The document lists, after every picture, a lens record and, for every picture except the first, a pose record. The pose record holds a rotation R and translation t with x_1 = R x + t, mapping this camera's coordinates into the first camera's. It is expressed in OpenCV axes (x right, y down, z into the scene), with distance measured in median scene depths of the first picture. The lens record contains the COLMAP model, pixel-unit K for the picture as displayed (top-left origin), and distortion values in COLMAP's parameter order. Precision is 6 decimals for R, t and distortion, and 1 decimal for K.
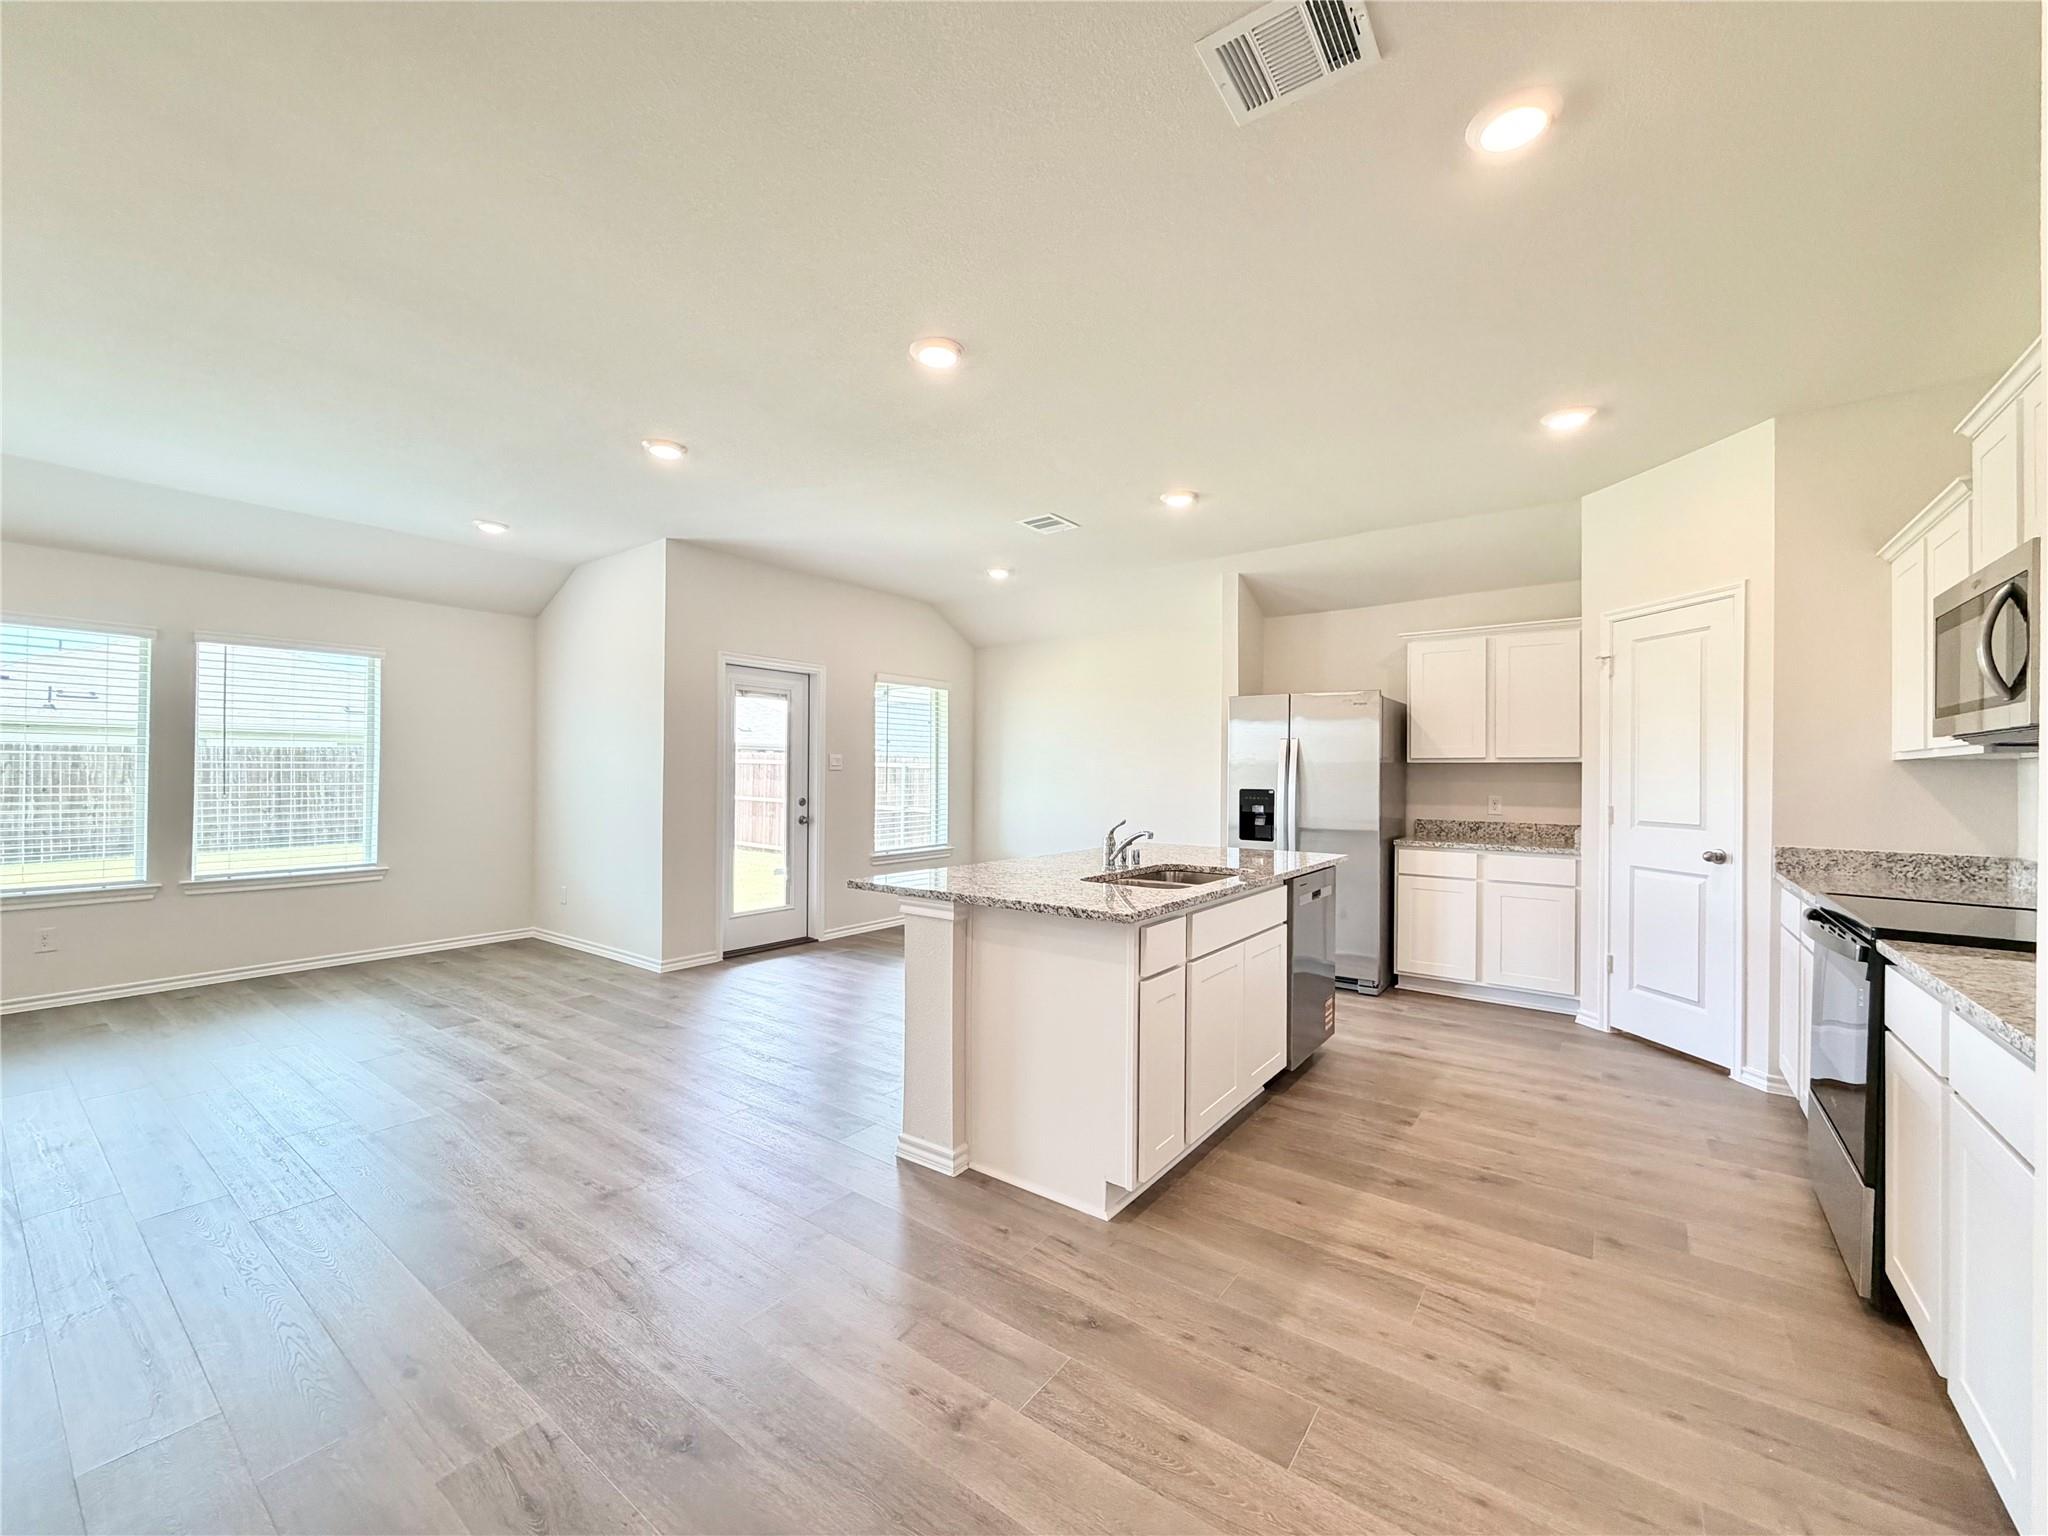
lens RADIAL K [[818.6, 0, 1018.7], [0, 818.6, 770.0], [0, 0, 1]] dist [-0.000447, 0.000680]
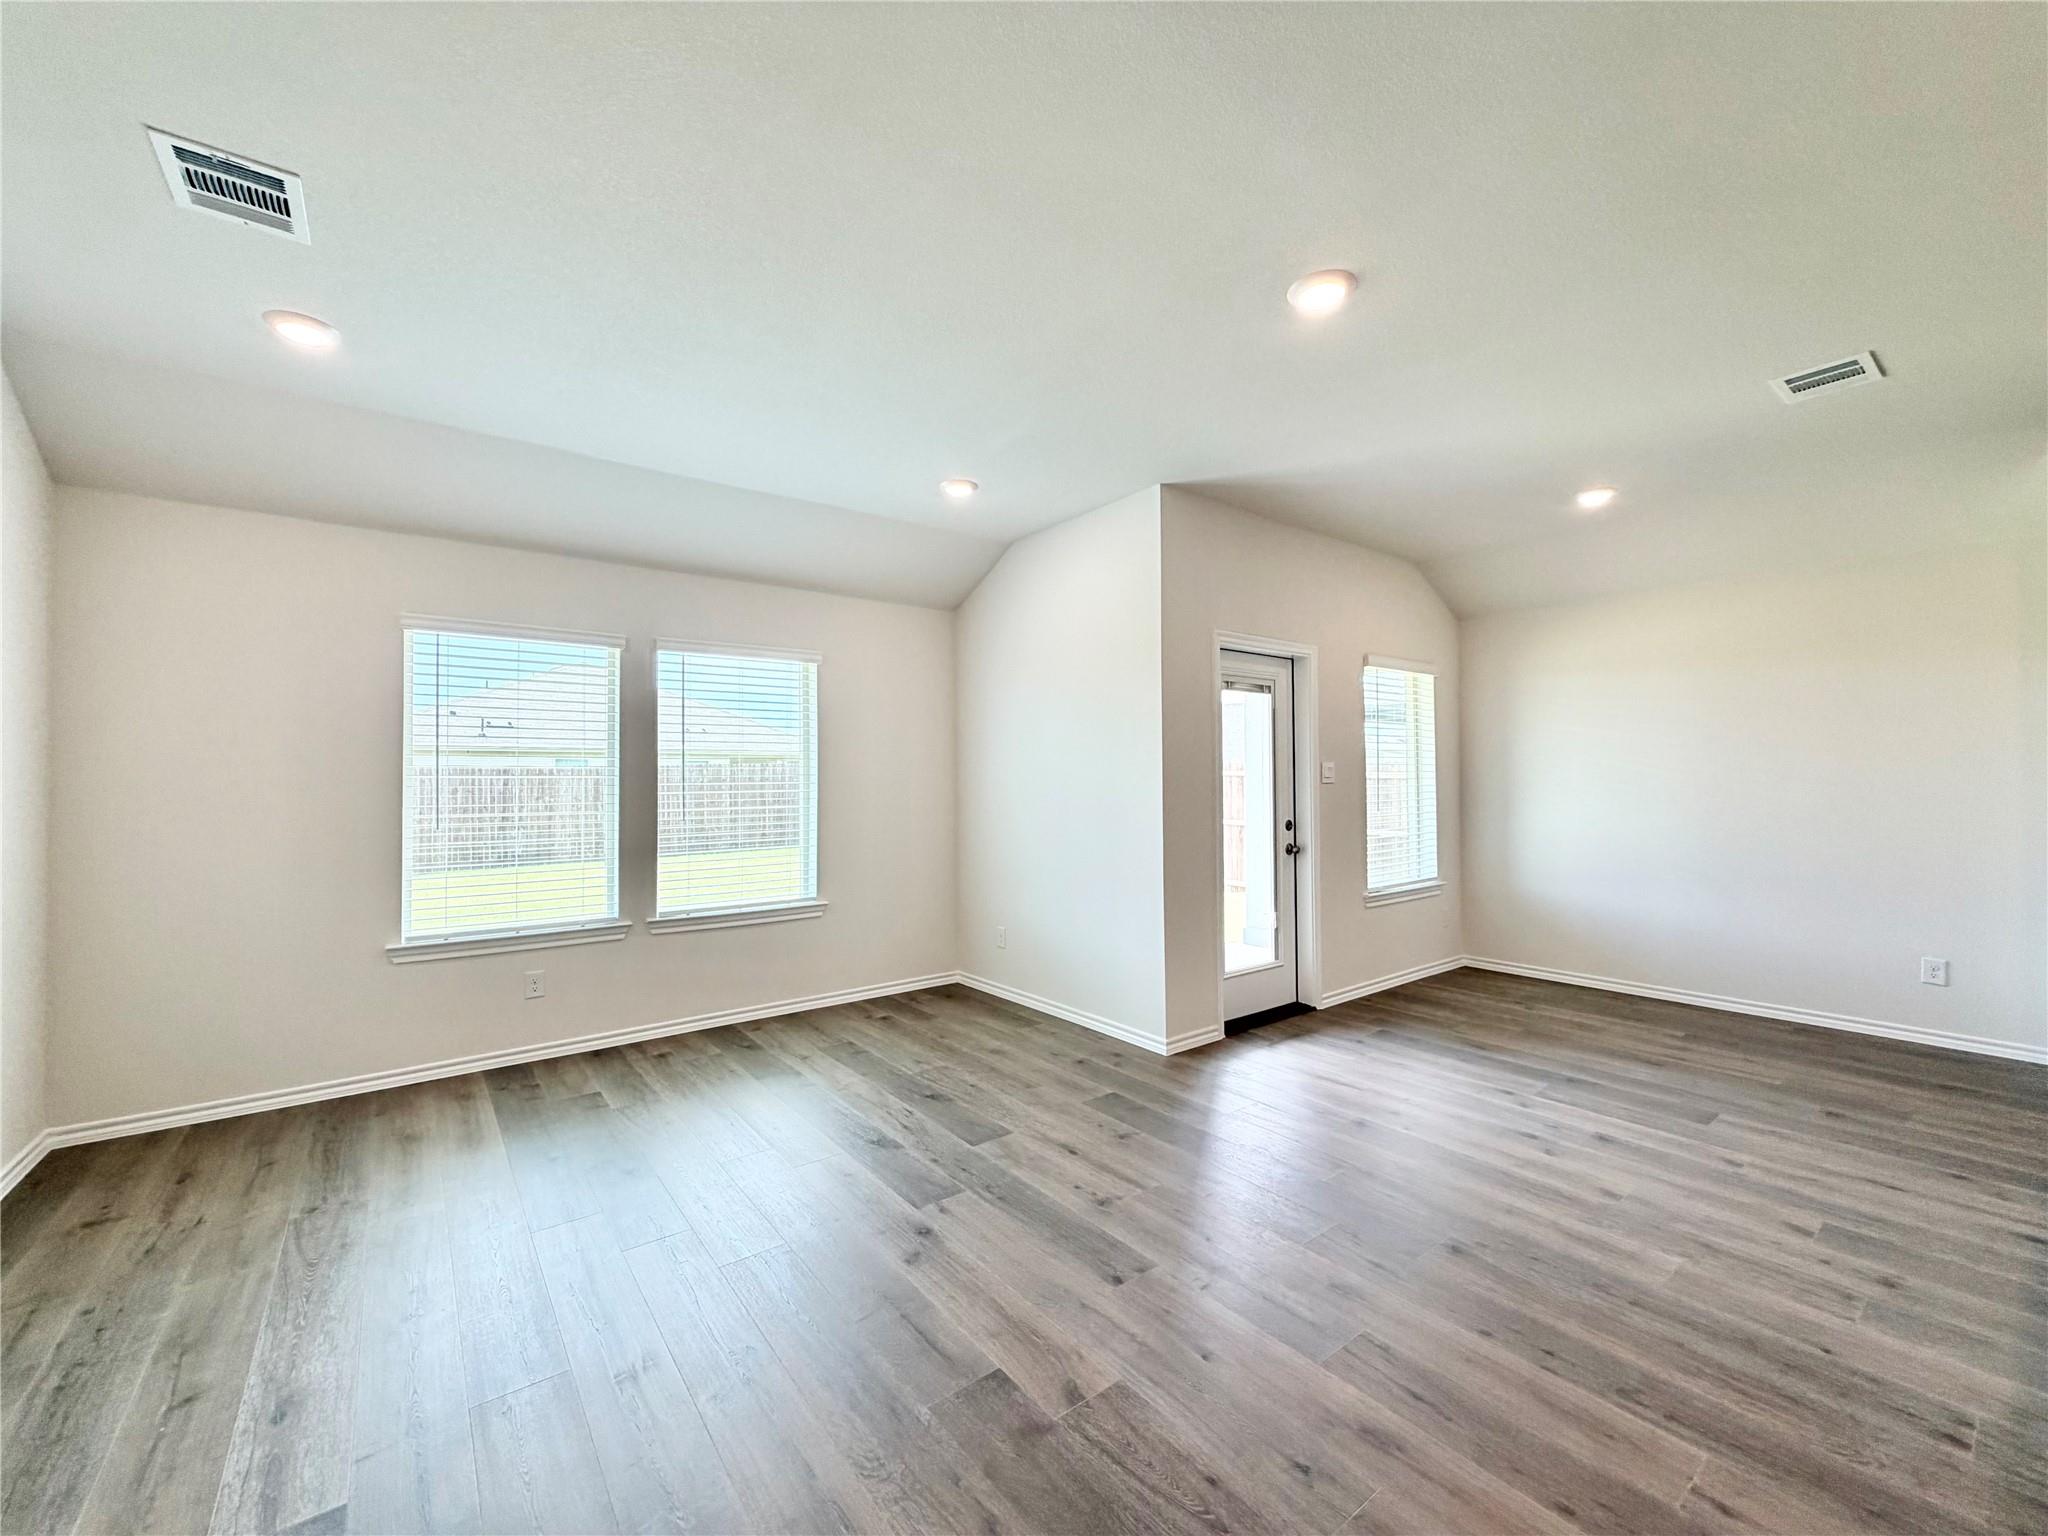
lens RADIAL K [[818.6, 0, 1018.7], [0, 818.6, 770.0], [0, 0, 1]] dist [-0.000447, 0.000680]
pose [[0.961557, -0.016409, -0.274116, -0.345922], [0.014445, 0.999854, -0.009181, -0.011110], [0.274226, 0.004869, 0.961653, 0.225424]]
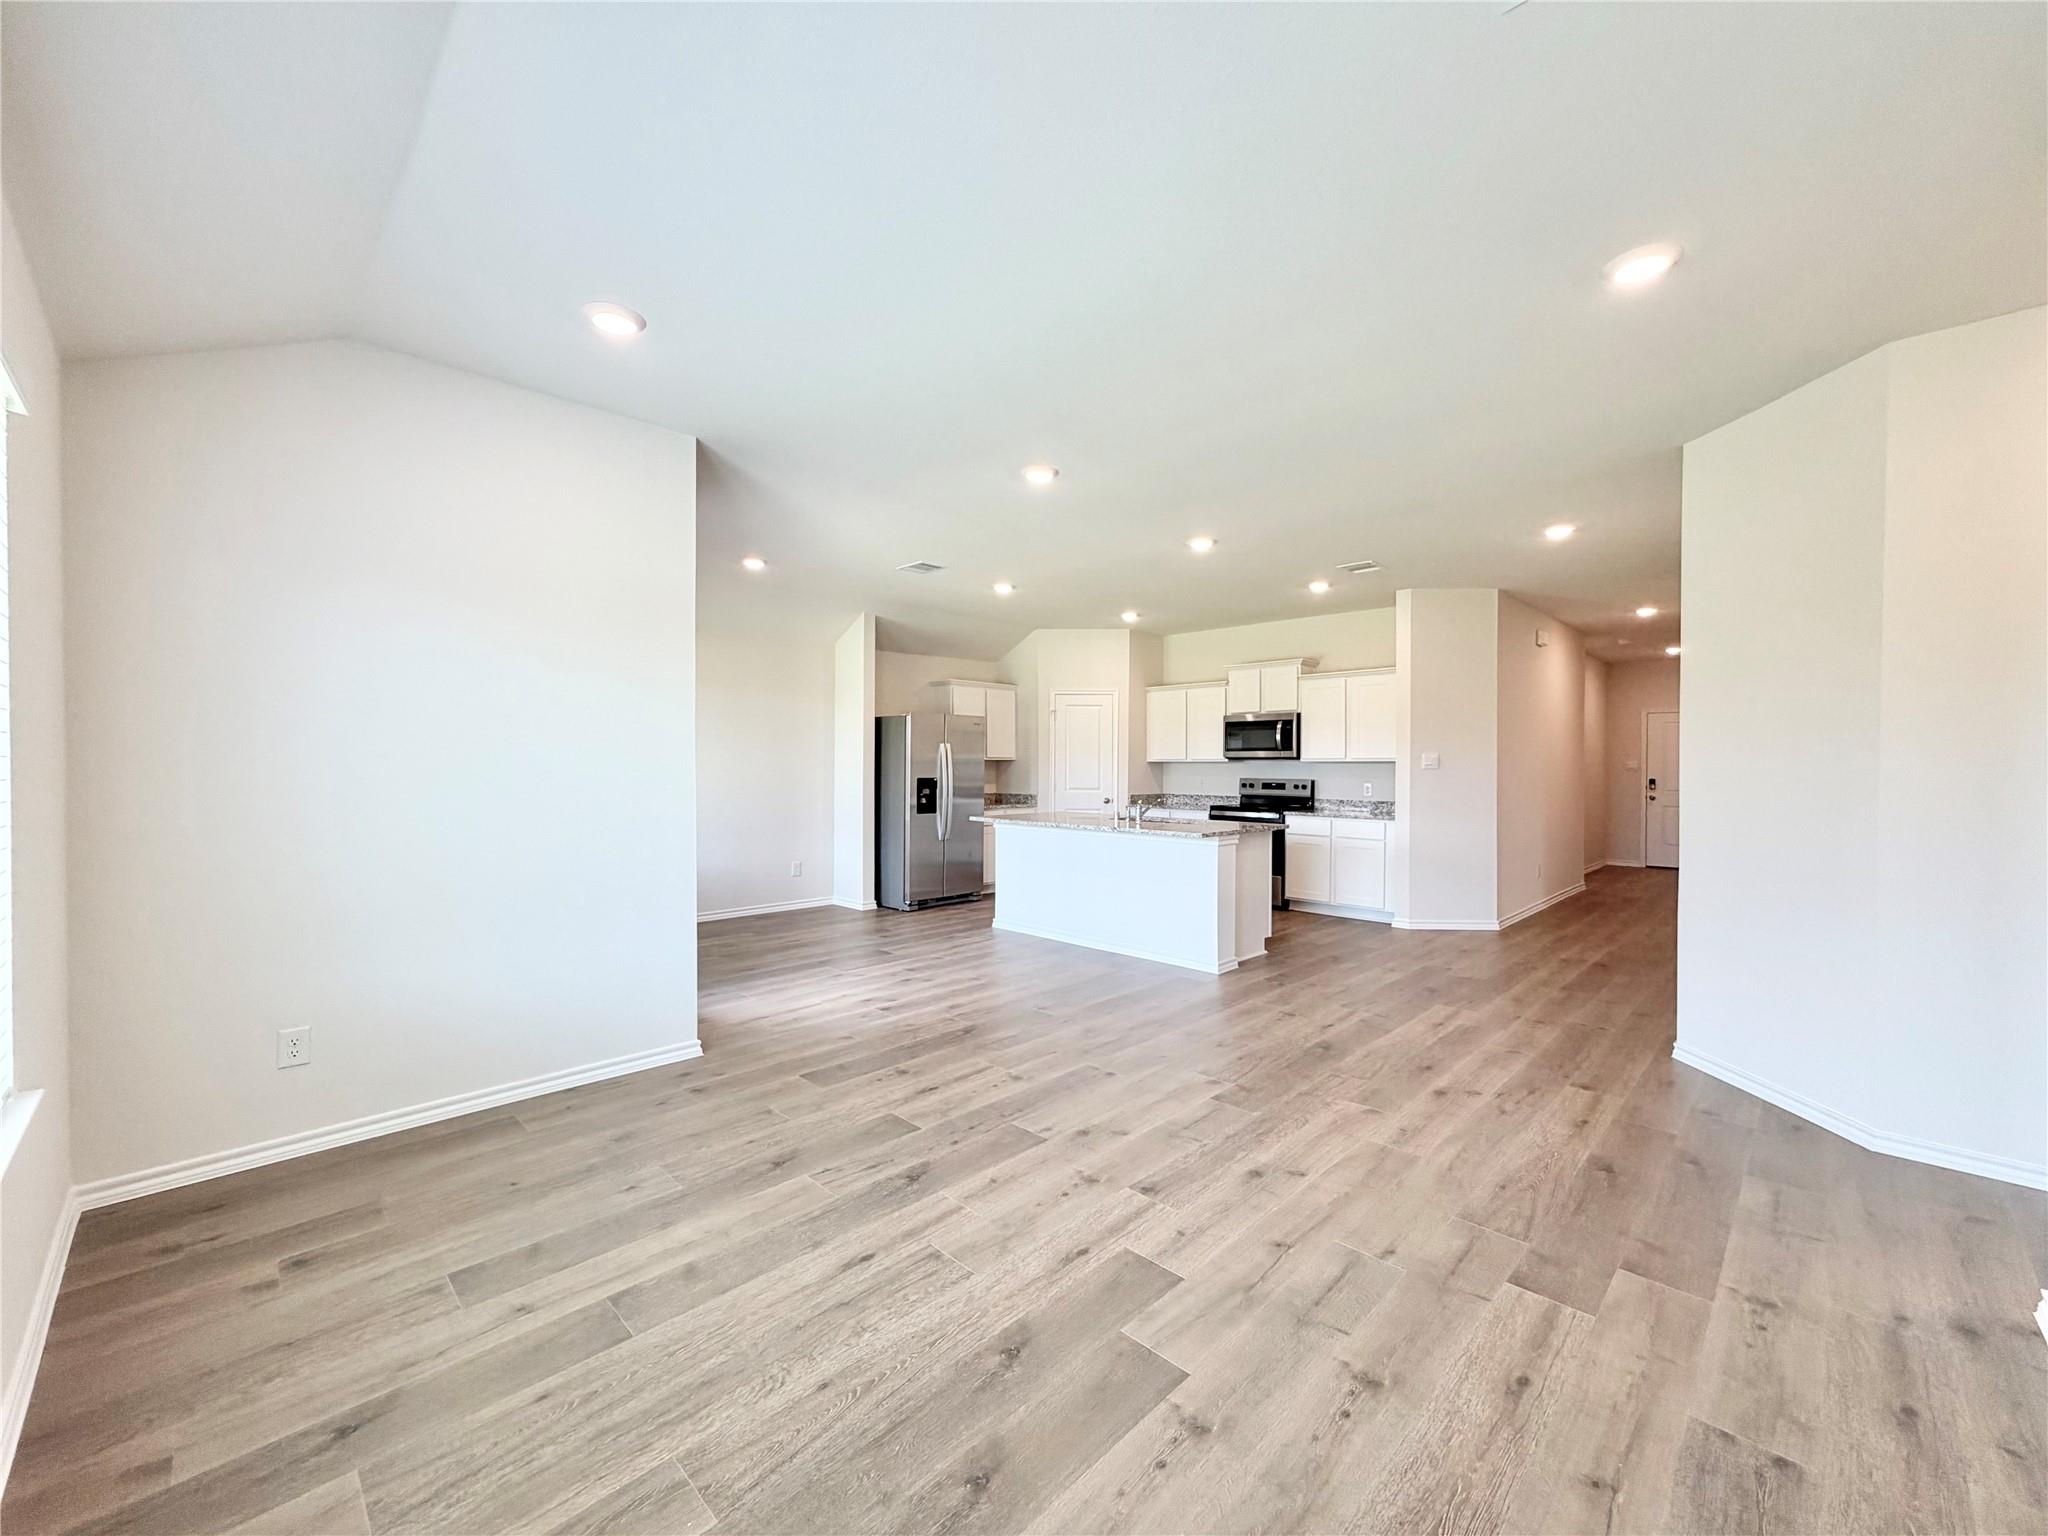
lens RADIAL K [[818.6, 0, 1018.7], [0, 818.6, 770.0], [0, 0, 1]] dist [-0.000447, 0.000680]
pose [[0.144155, -0.012419, 0.989477, -1.064174], [-0.009773, 0.999855, 0.013973, -0.011607], [-0.989507, -0.011684, 0.144012, 0.609774]]
